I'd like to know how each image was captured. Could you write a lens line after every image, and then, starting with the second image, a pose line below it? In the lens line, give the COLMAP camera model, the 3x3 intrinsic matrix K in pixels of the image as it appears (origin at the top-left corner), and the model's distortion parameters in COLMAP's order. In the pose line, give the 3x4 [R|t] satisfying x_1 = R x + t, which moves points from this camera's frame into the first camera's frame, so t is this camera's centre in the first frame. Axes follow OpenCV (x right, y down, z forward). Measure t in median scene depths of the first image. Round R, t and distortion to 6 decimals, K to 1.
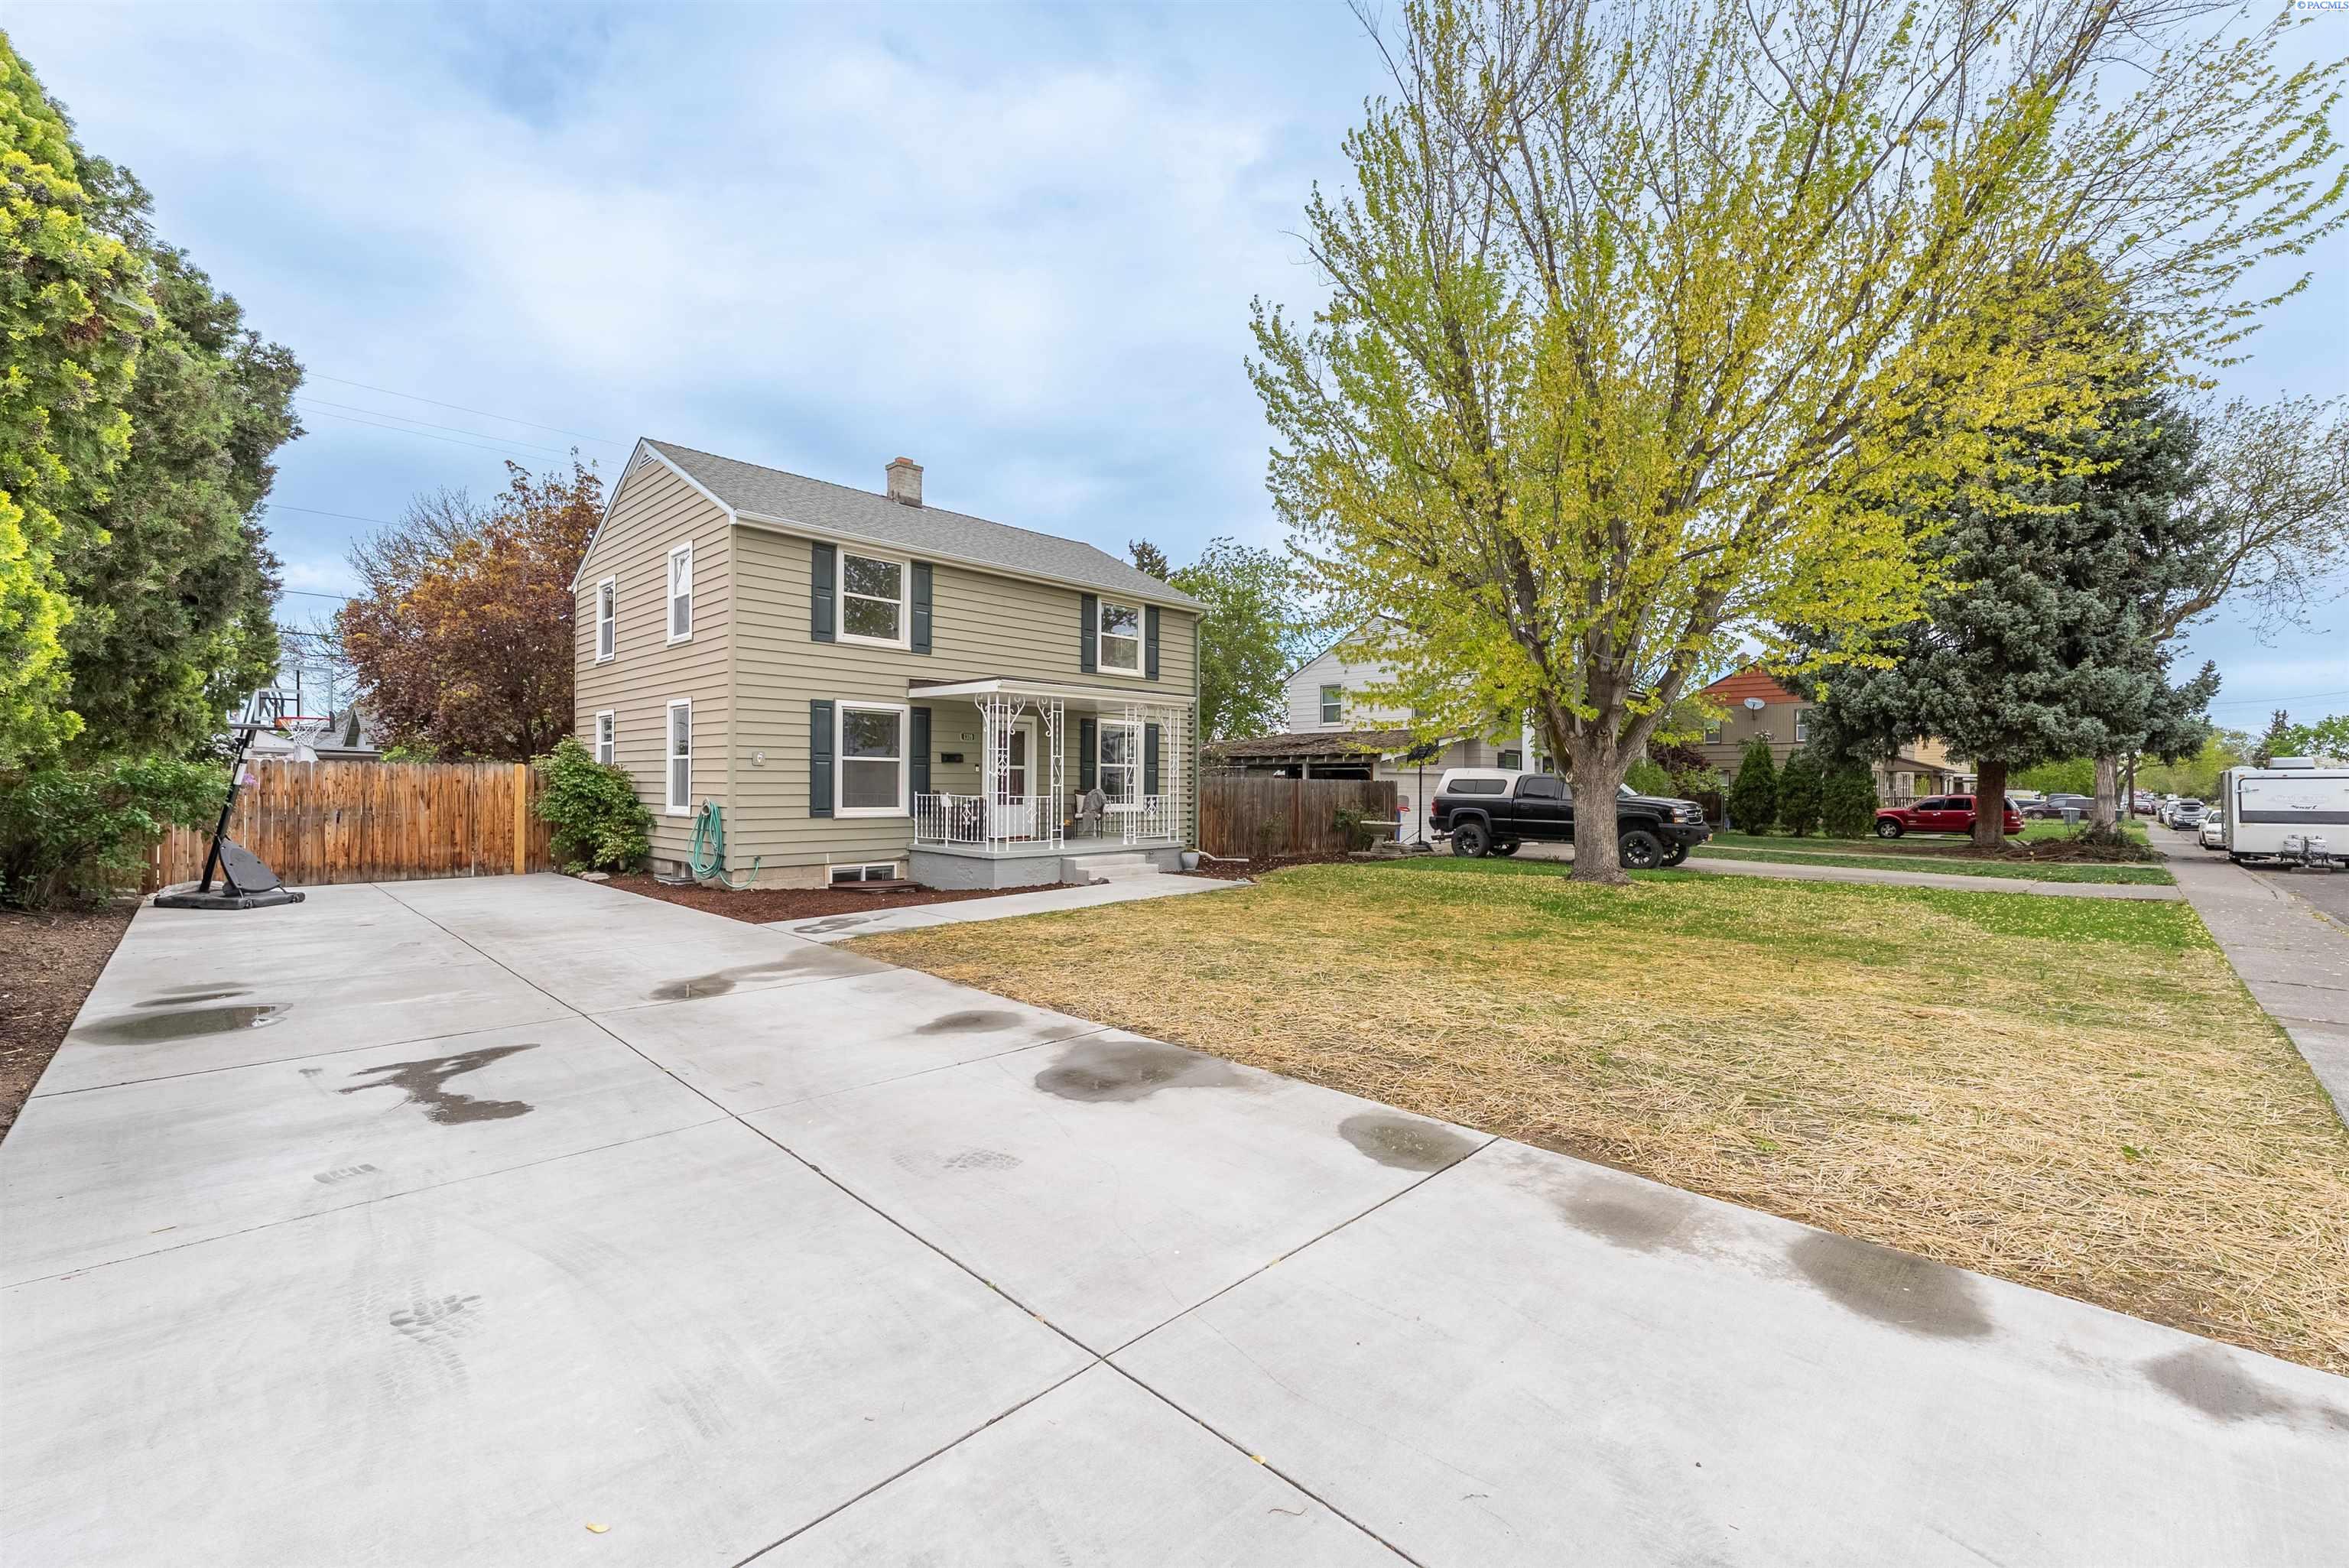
lens RADIAL K [[956.5, 0, 1174.5], [0, 956.5, 784.0], [0, 0, 1]] dist [-0.001219, -0.000412]
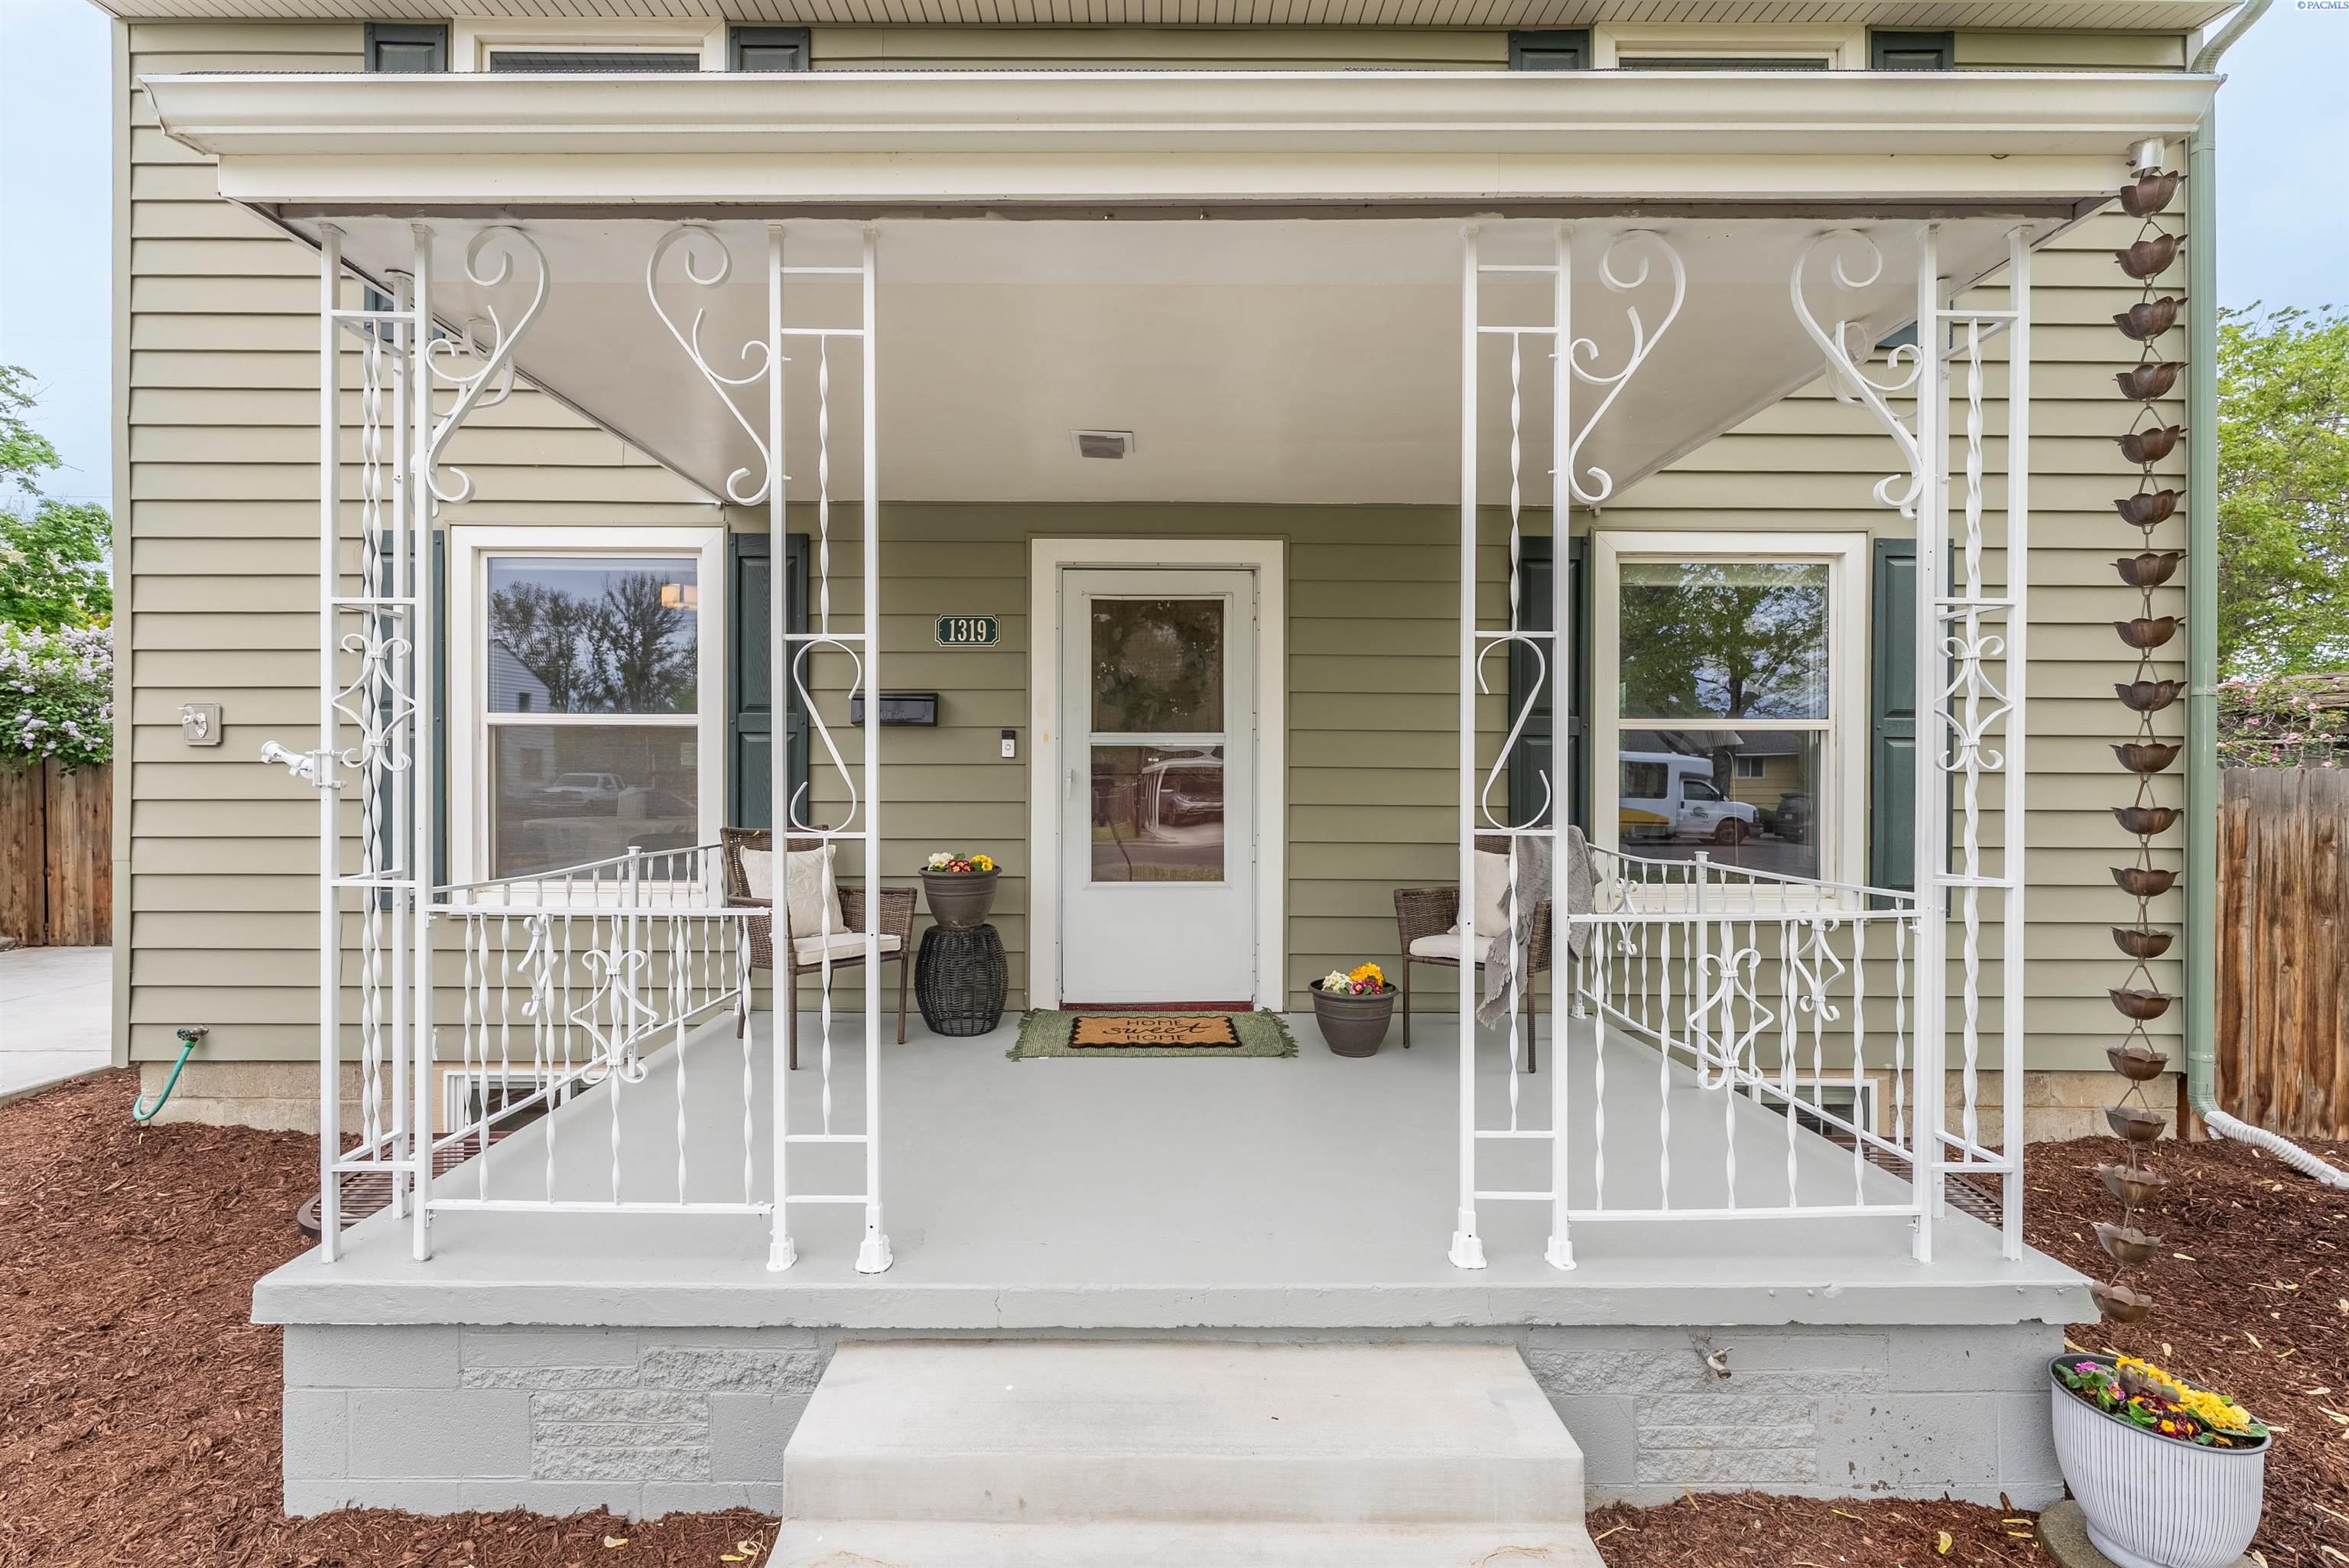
lens RADIAL K [[1009.6, 0, 1174.5], [0, 1009.6, 784.0], [0, 0, 1]] dist [0.001915, 0.000013]
pose [[0.694312, -0.004875, -0.719658, 0.035115], [0.000491, 0.999980, -0.006301, -0.003969], [0.719674, 0.004021, 0.694300, 0.867091]]
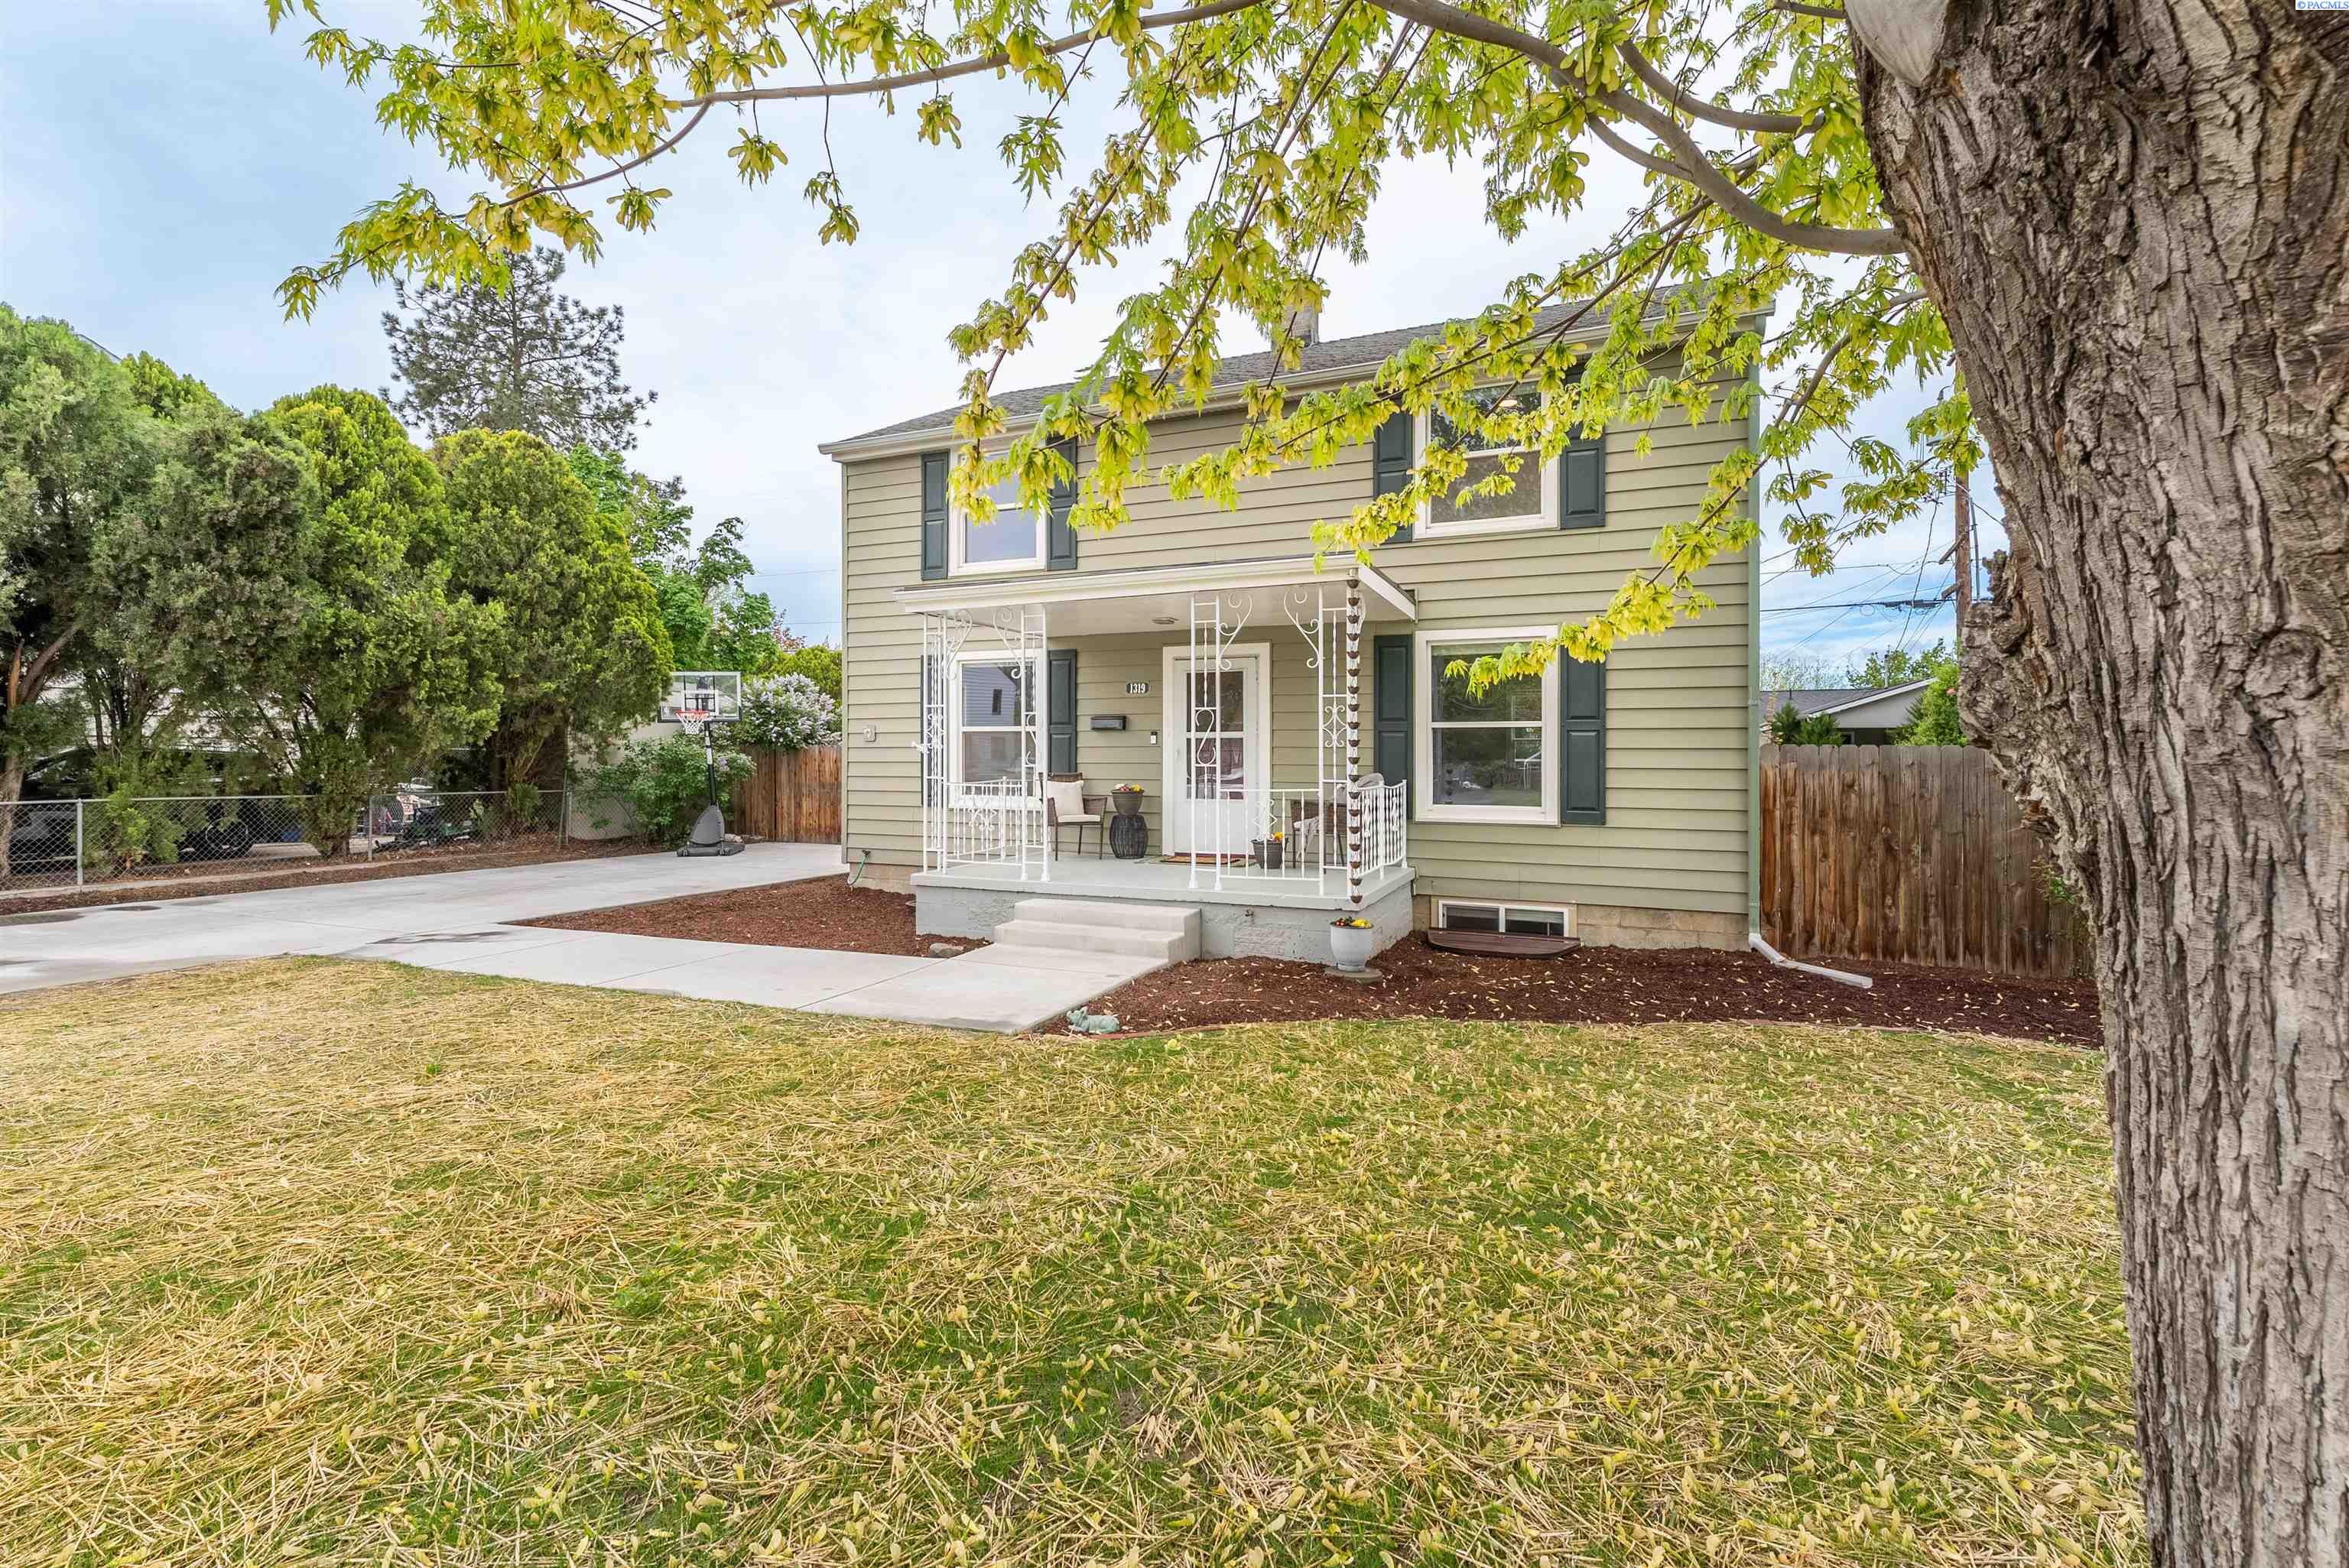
lens RADIAL K [[1004.4, 0, 1174.5], [0, 1004.4, 784.0], [0, 0, 1]] dist [-0.000604, -0.000114]
pose [[0.362162, 0.012501, -0.932031, 0.421383], [-0.004661, 0.999922, 0.011600, 0.005489], [0.932103, 0.000143, 0.362192, 0.807580]]
